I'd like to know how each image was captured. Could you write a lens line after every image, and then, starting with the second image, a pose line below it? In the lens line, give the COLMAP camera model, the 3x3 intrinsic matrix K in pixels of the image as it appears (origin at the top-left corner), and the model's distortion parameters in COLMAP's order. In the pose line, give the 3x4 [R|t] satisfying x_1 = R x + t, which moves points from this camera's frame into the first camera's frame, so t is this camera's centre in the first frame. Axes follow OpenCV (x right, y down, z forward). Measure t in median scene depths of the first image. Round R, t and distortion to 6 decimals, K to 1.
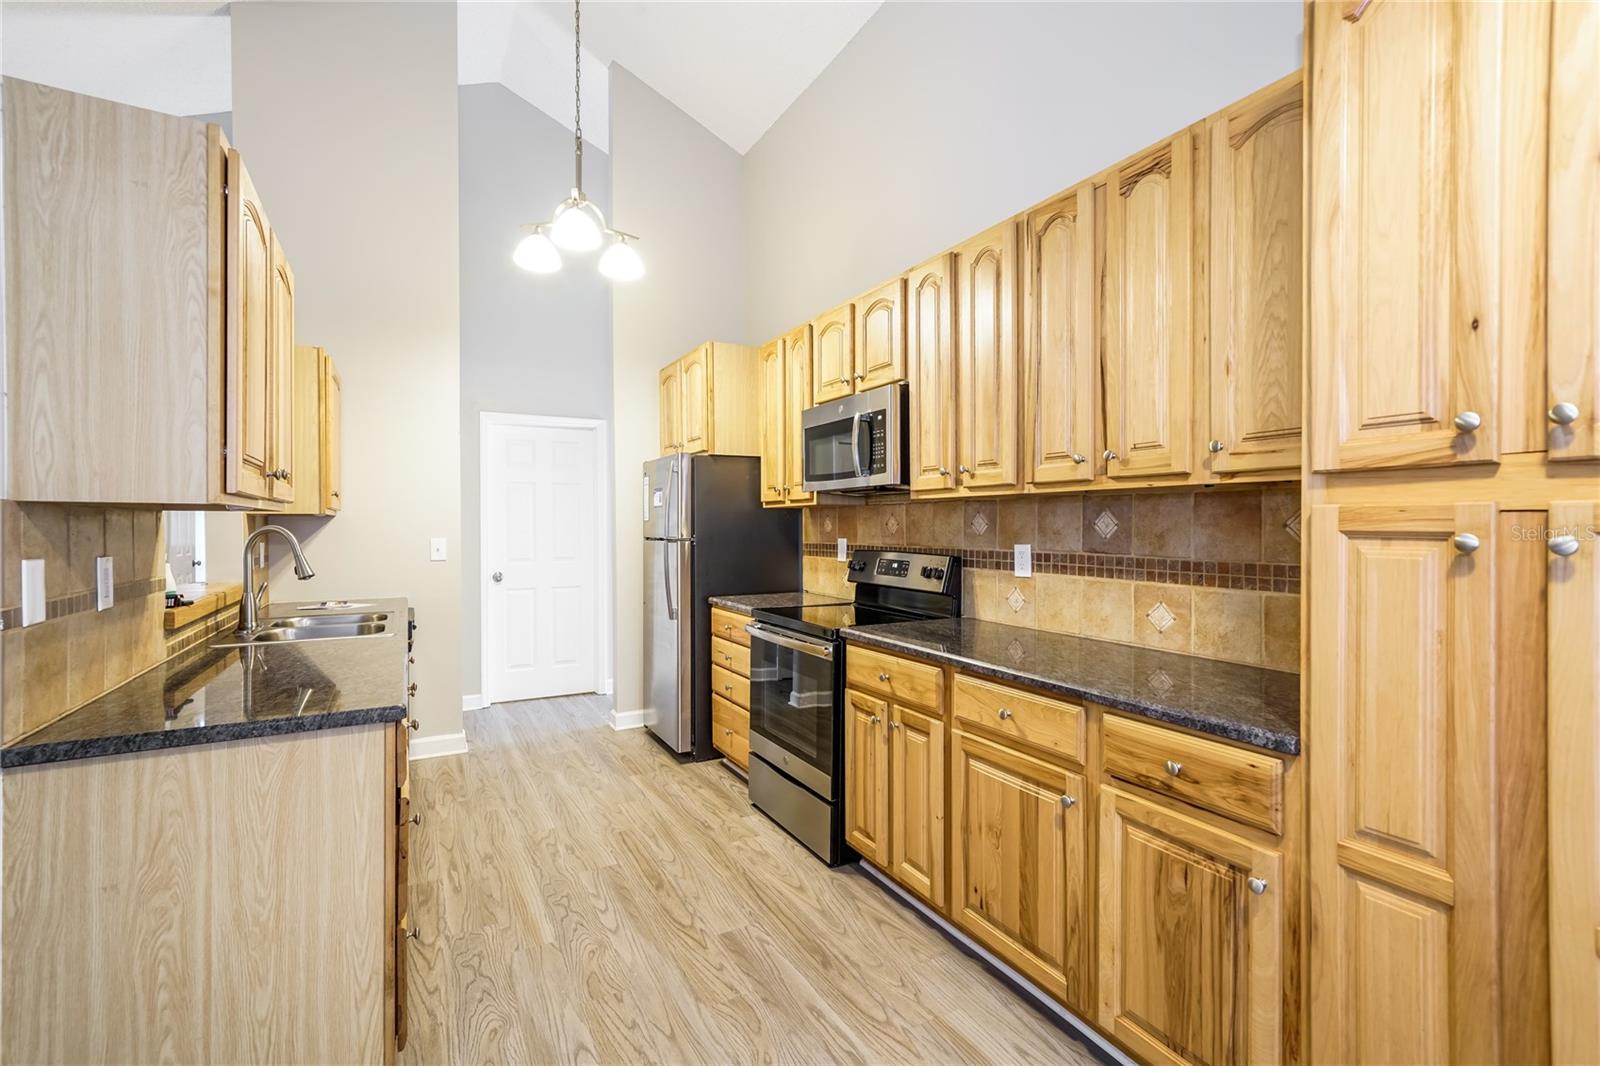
lens RADIAL K [[763.1, 0, 835.6], [0, 763.1, 531.5], [0, 0, 1]] dist [-0.000104, -0.000088]
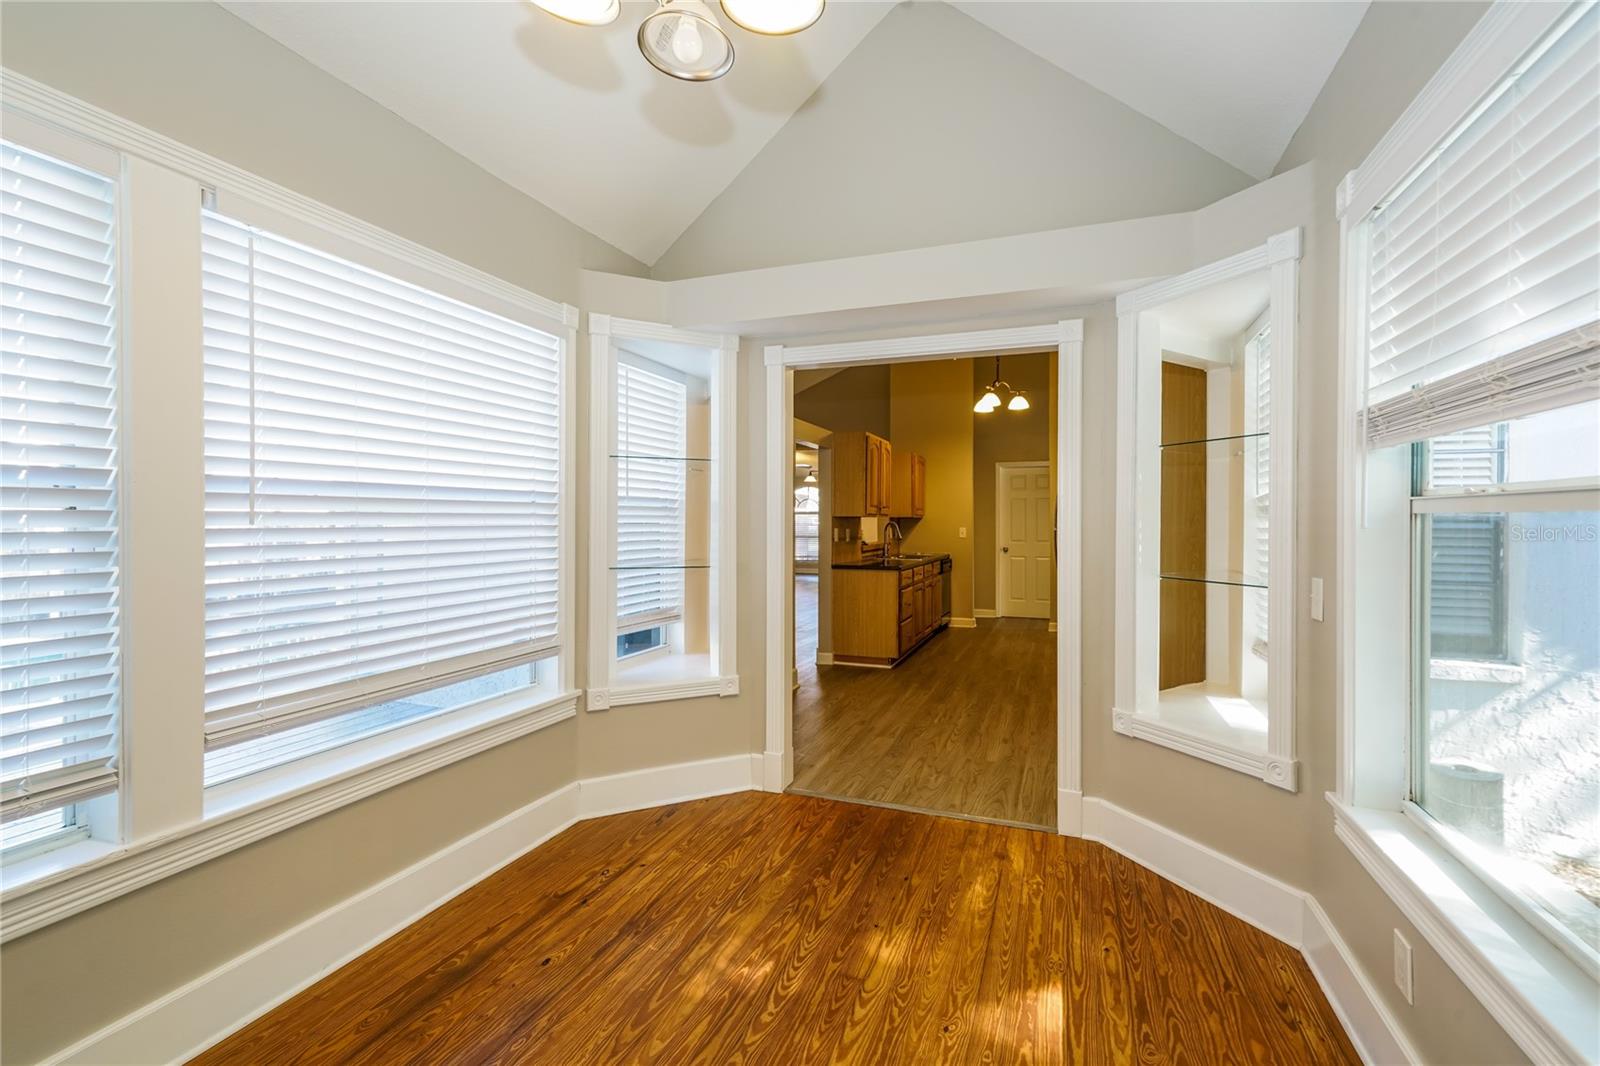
lens RADIAL K [[737.3, 0, 800.0], [0, 737.3, 533.0], [0, 0, 1]] dist [-0.000704, -0.000176]
pose [[0.654871, 0.011749, -0.755649, 1.055477], [-0.007181, 0.999931, 0.009323, 0.009340], [0.755707, -0.000679, 0.654910, -1.013567]]
